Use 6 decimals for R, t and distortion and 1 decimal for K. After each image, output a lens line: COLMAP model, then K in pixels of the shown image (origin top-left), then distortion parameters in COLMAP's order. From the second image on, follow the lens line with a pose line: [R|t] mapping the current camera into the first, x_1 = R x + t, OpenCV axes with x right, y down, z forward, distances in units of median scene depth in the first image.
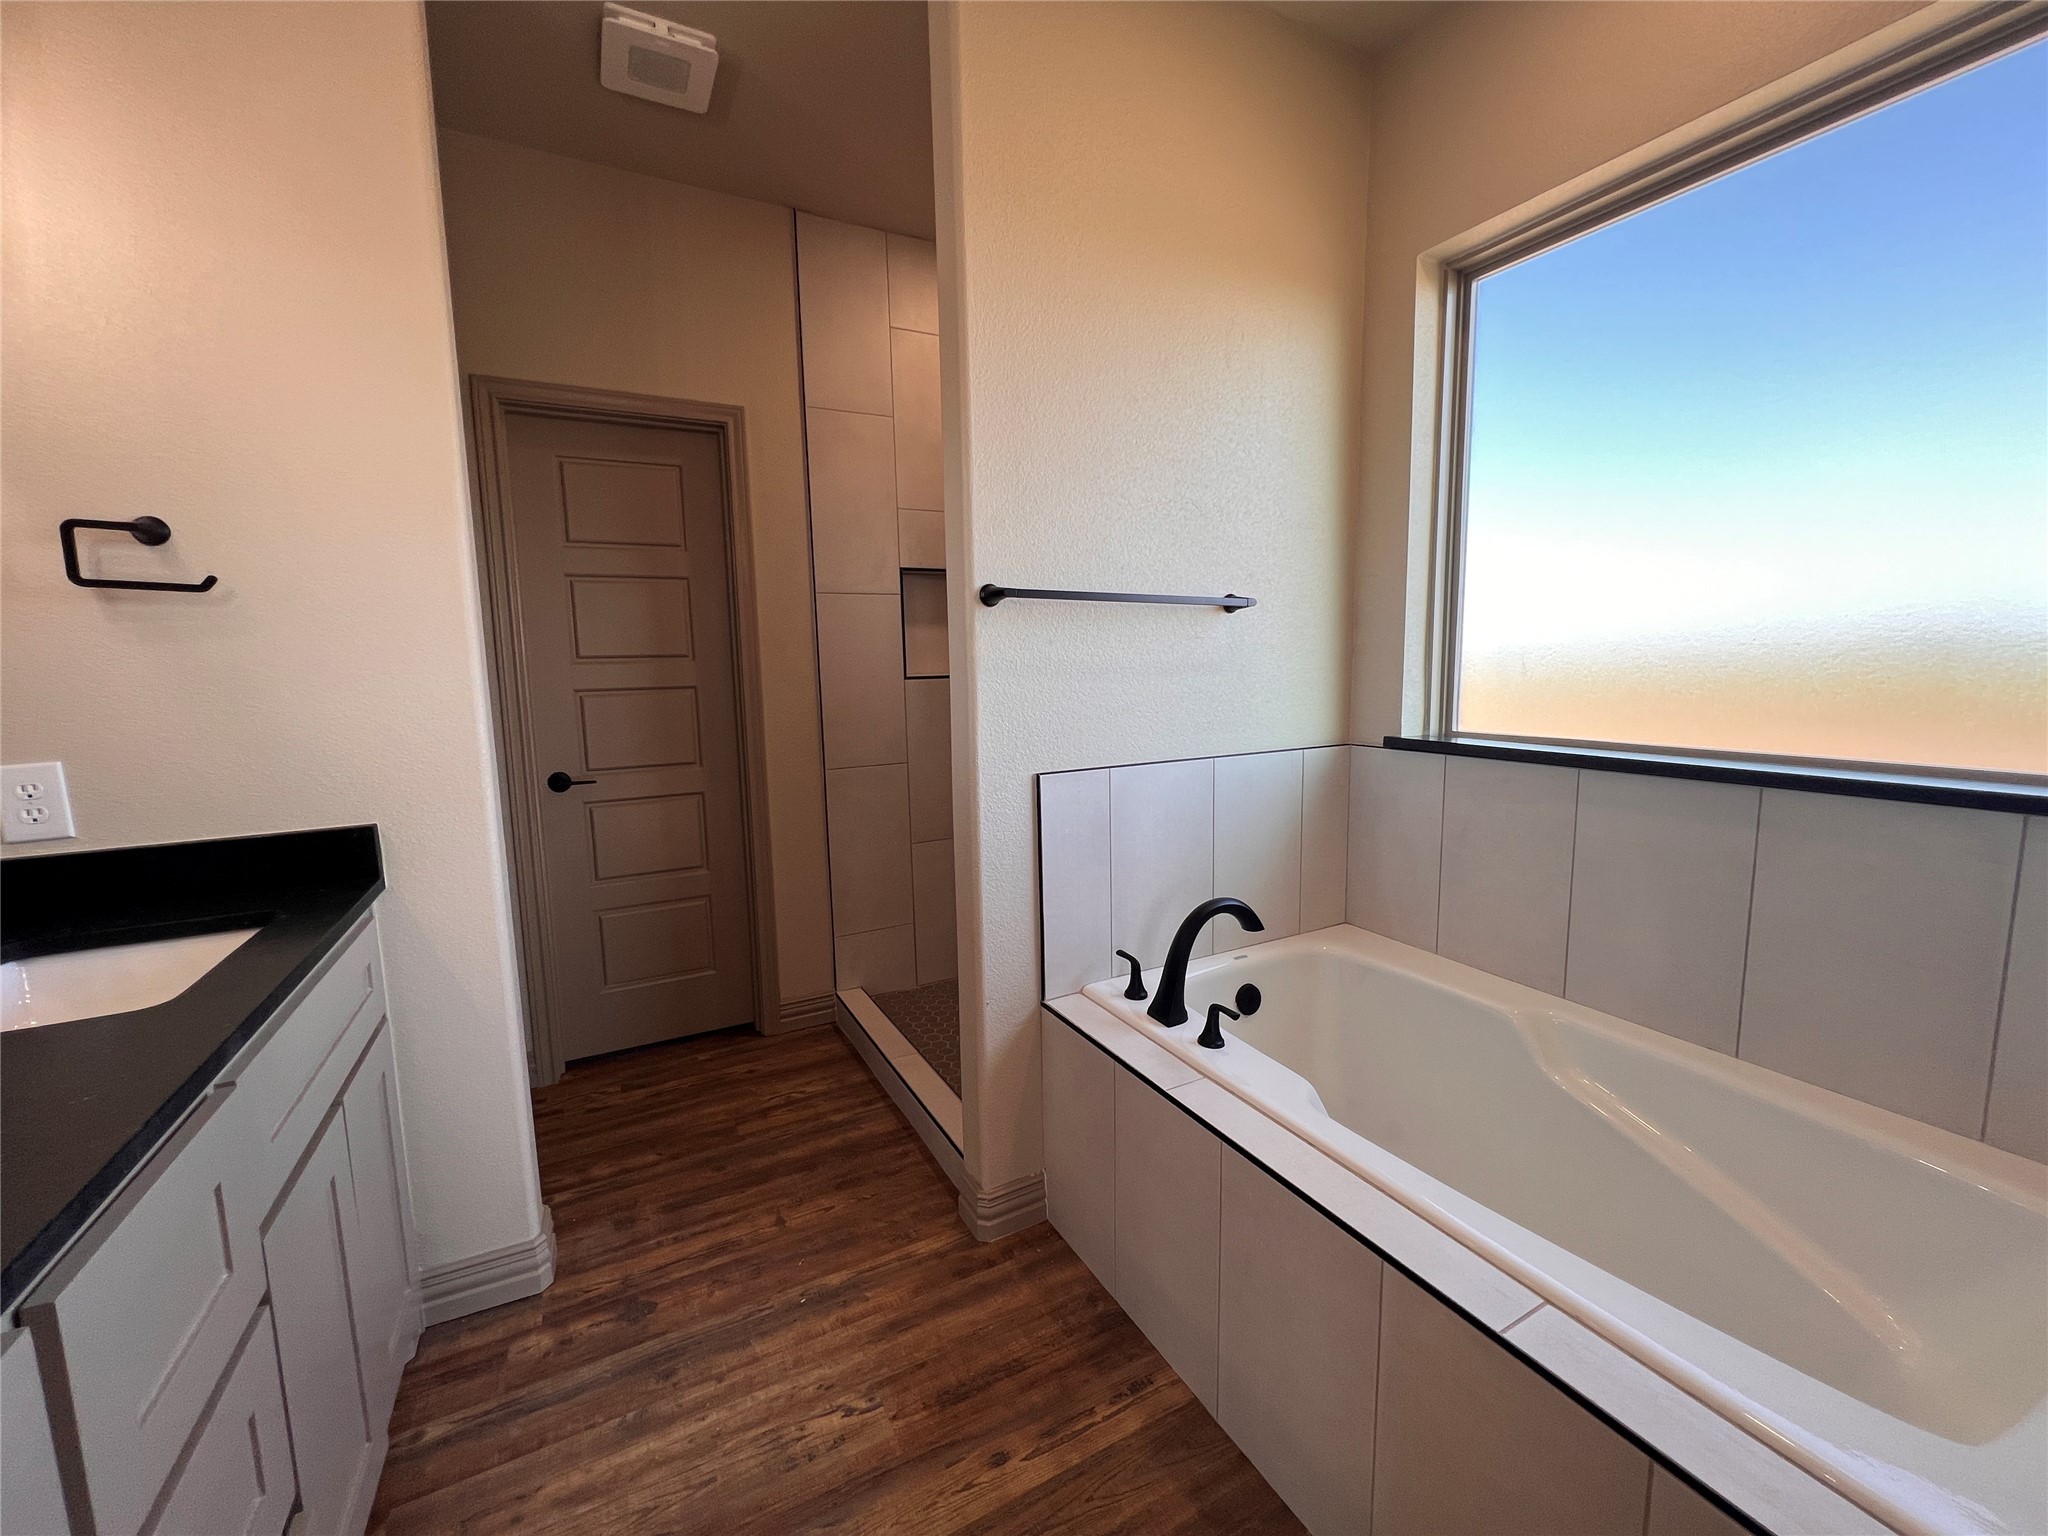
lens RADIAL K [[819.3, 0, 1016.5], [0, 819.3, 764.2], [0, 0, 1]] dist [-0.001214, 0.000688]
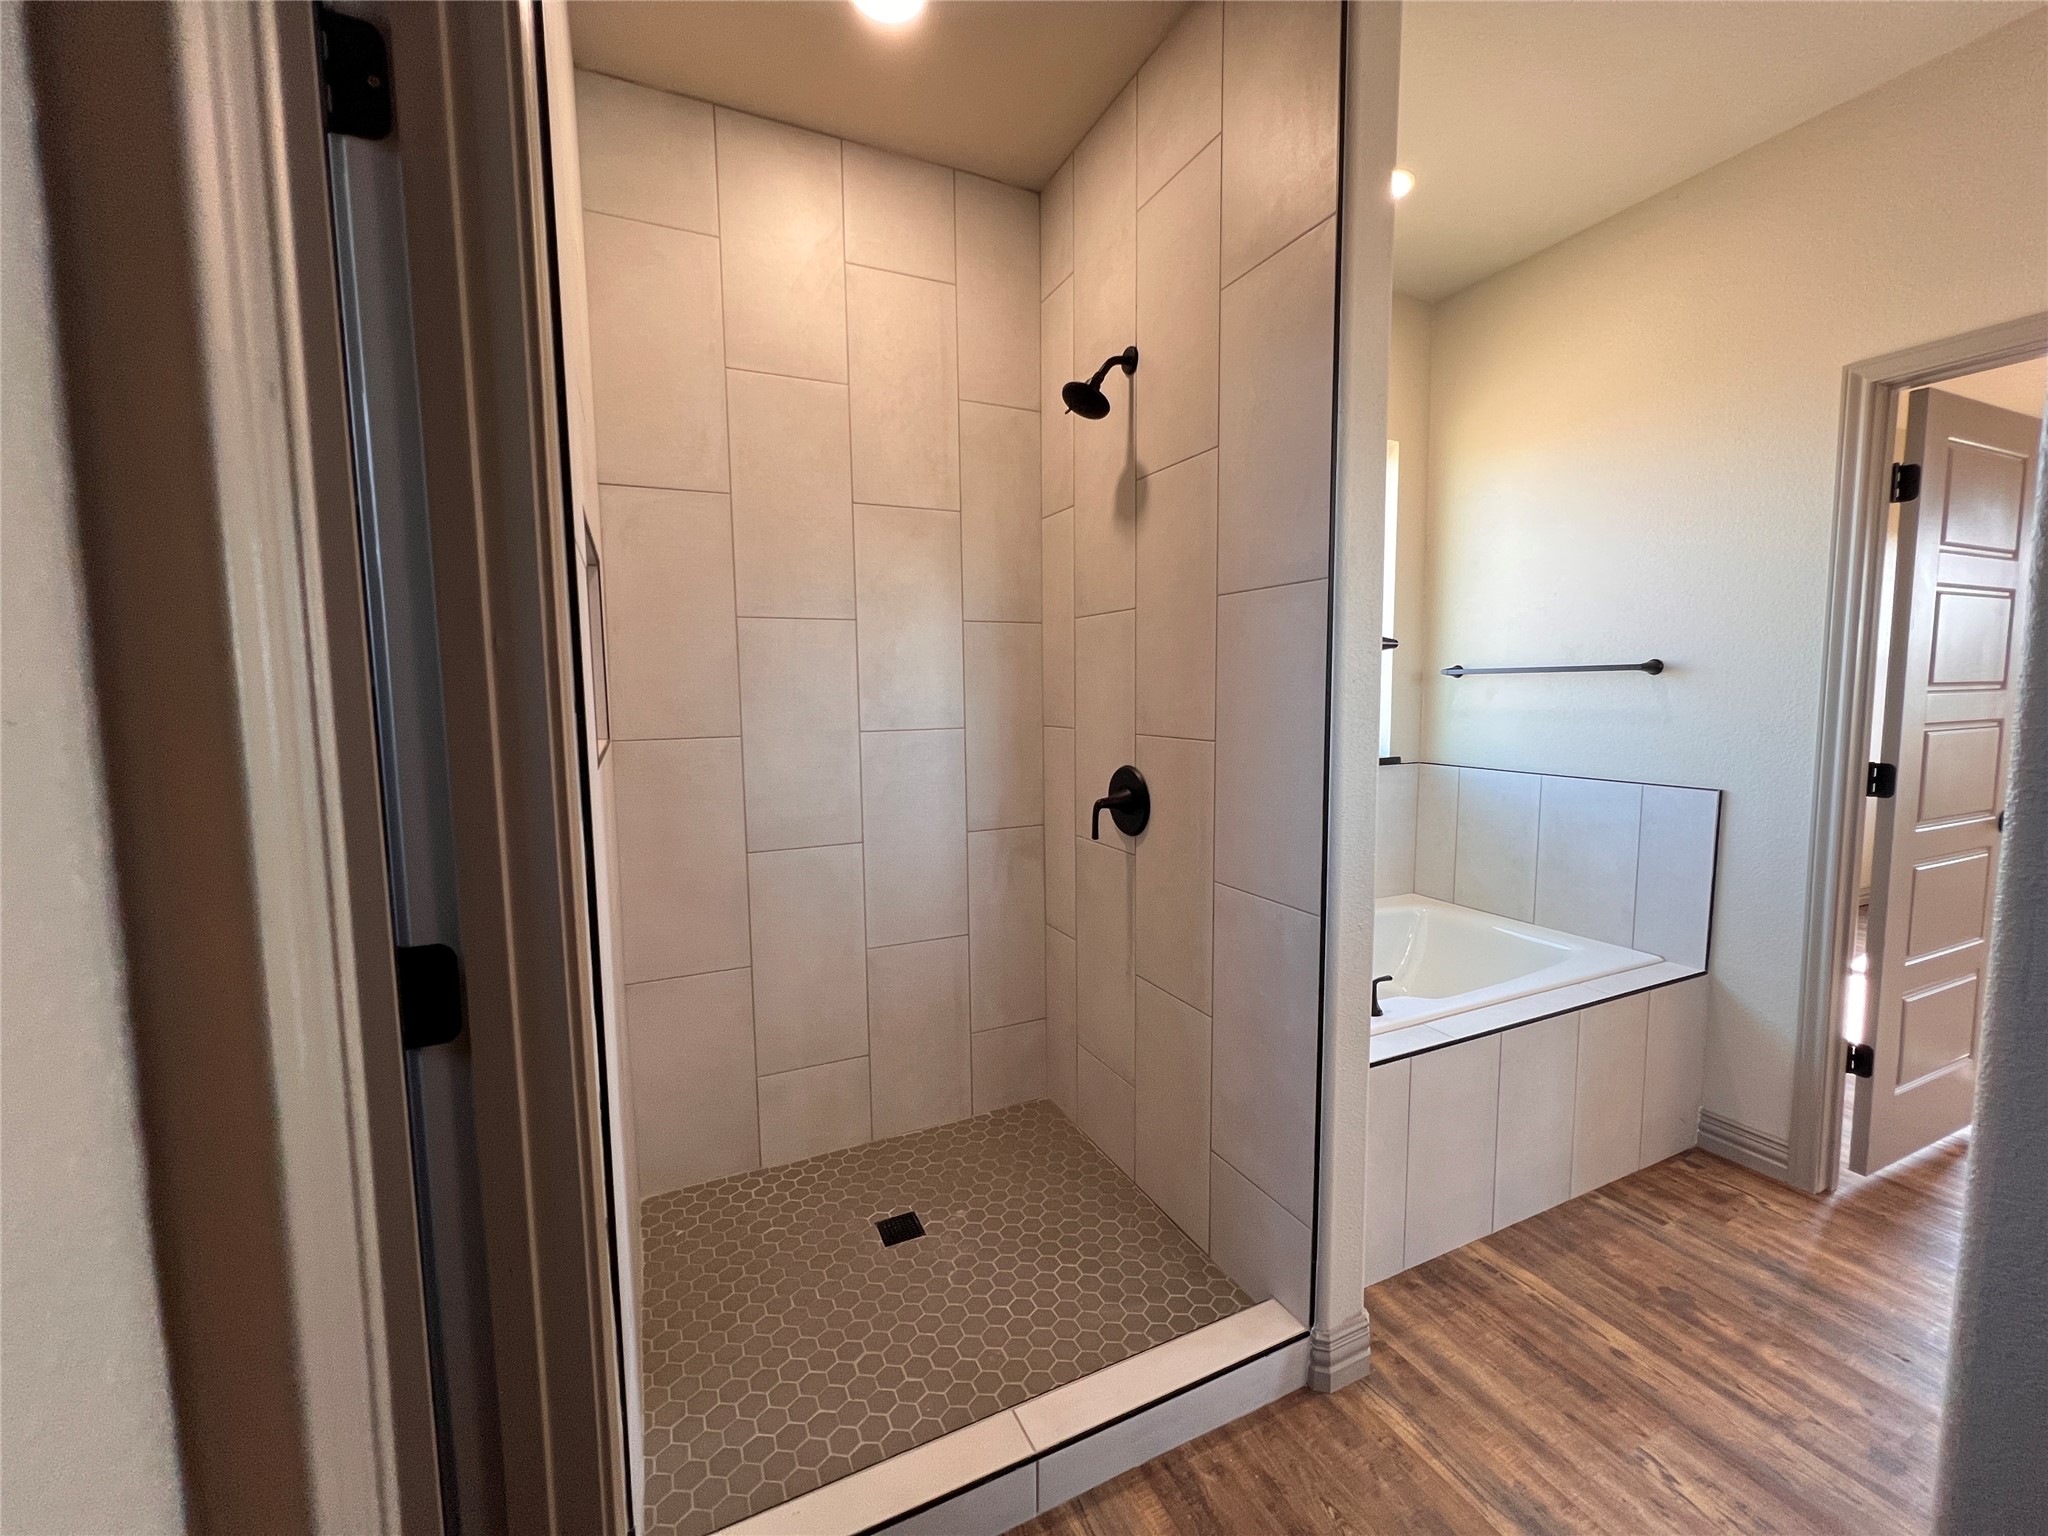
lens RADIAL K [[825.8, 0, 1022.2], [0, 825.8, 765.4], [0, 0, 1]] dist [0.002546, 0.000002]
pose [[0.044419, -0.074468, 0.996234, -0.956100], [0.135644, 0.988433, 0.067837, -0.181925], [-0.989761, 0.132120, 0.054006, 1.317587]]
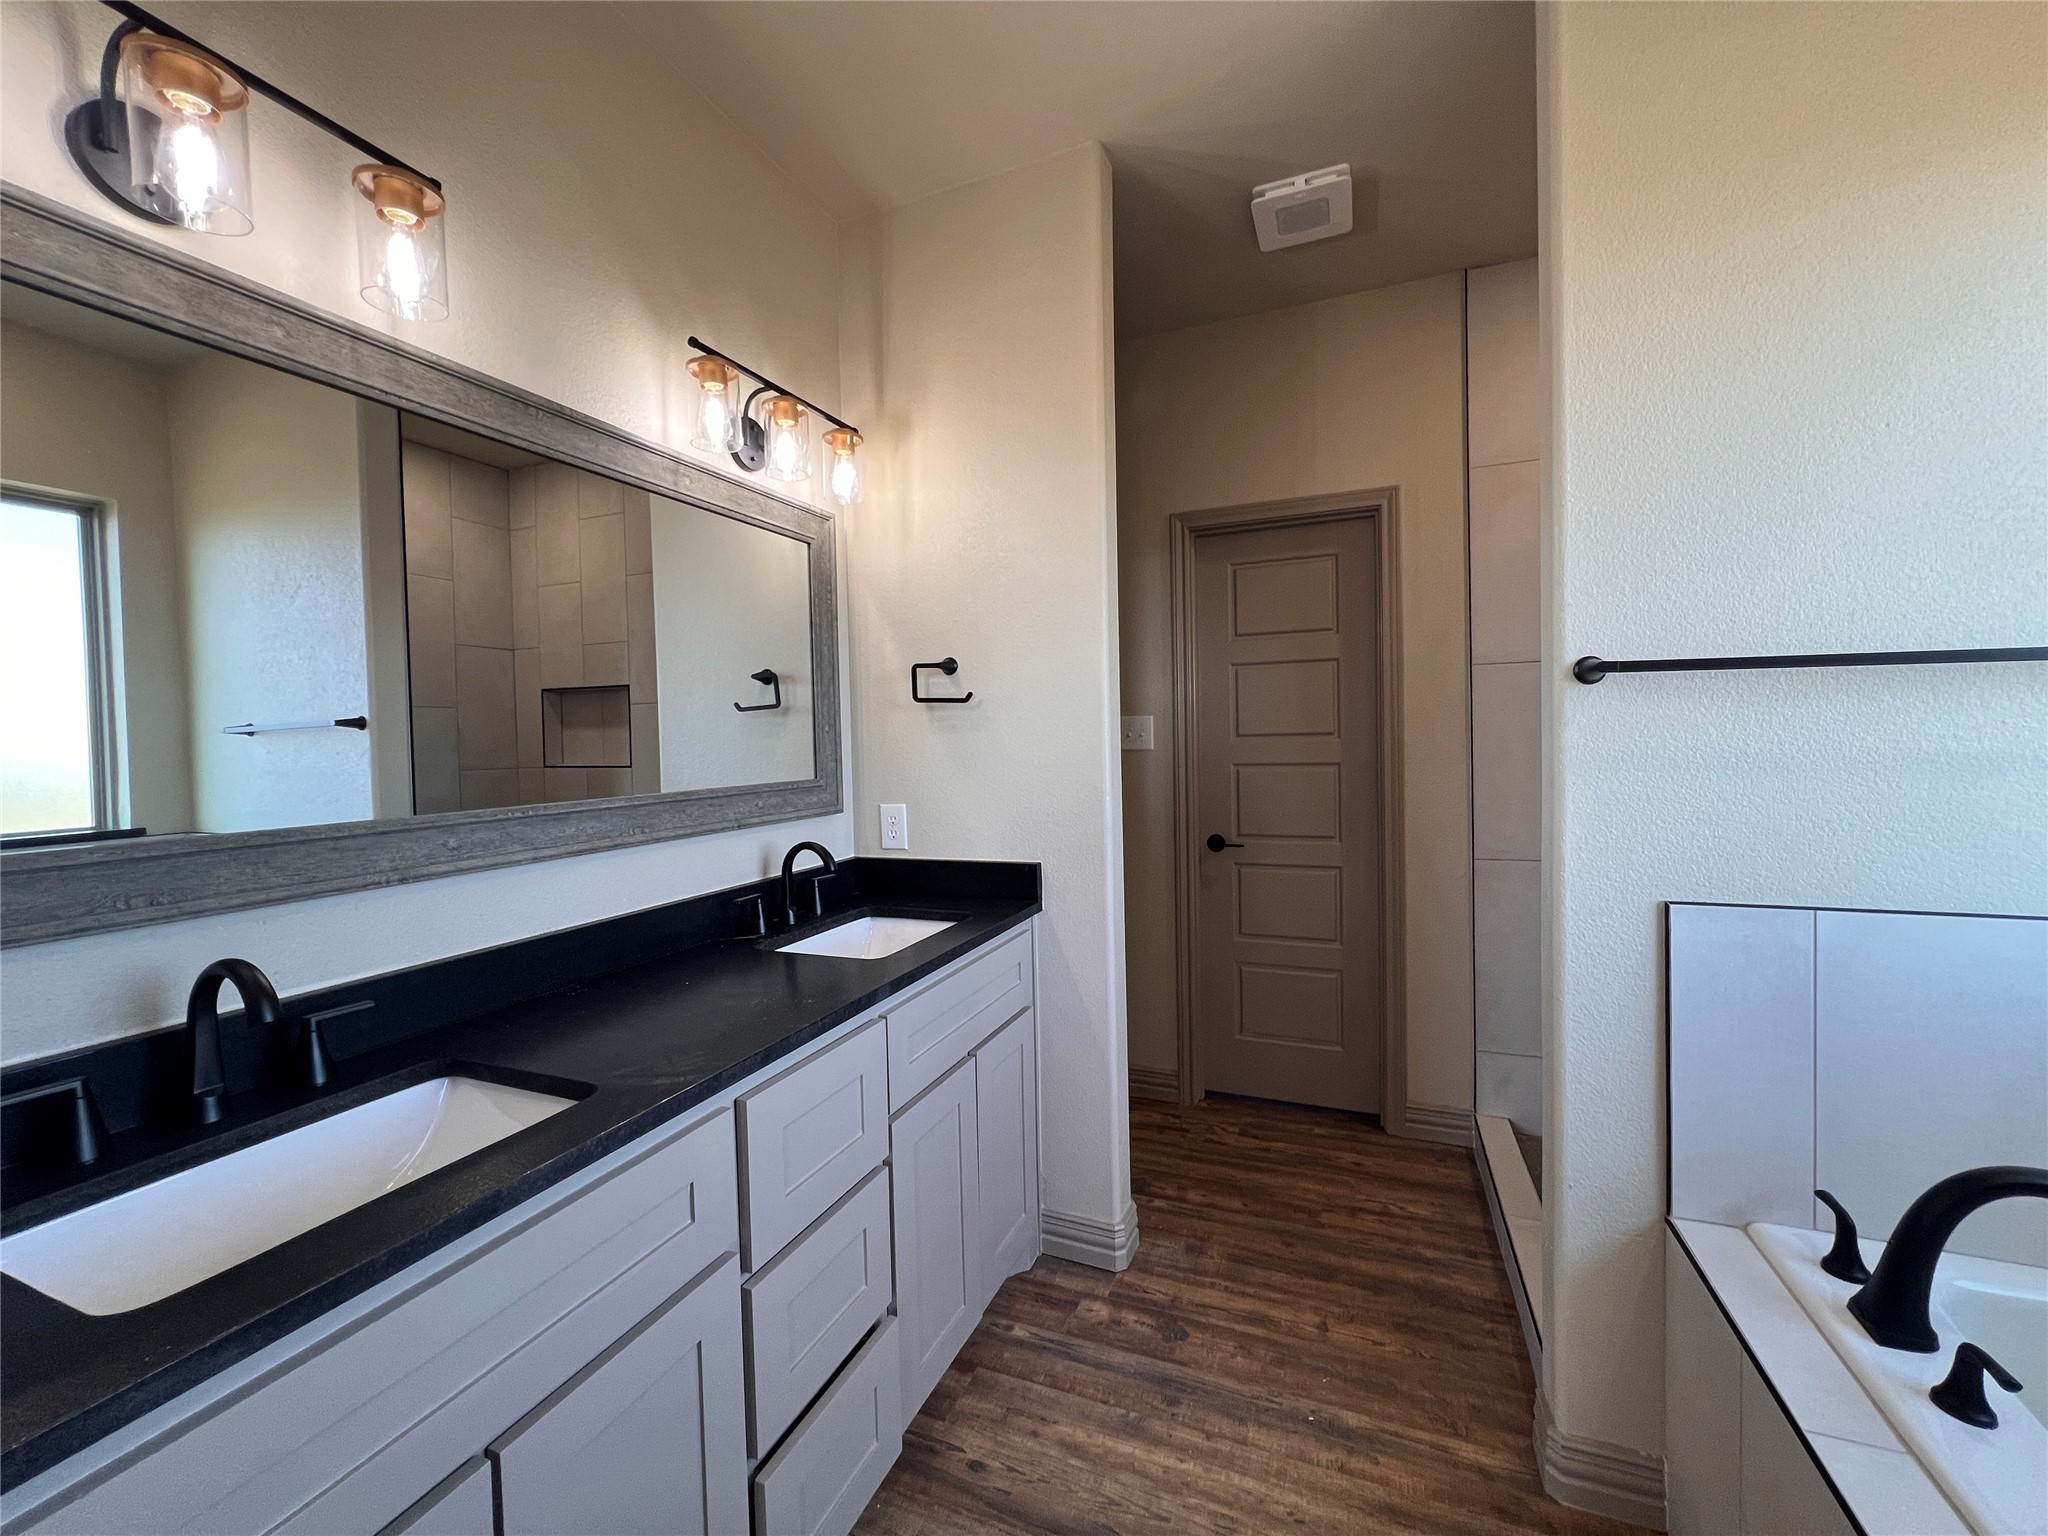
lens RADIAL K [[819.3, 0, 1027.9], [0, 819.3, 765.6], [0, 0, 1]] dist [-0.001214, 0.000688]
pose [[0.644344, 0.030109, -0.764143, 0.224112], [-0.086995, 0.995624, -0.034126, -0.036560], [0.759772, 0.088466, 0.644143, 0.069793]]
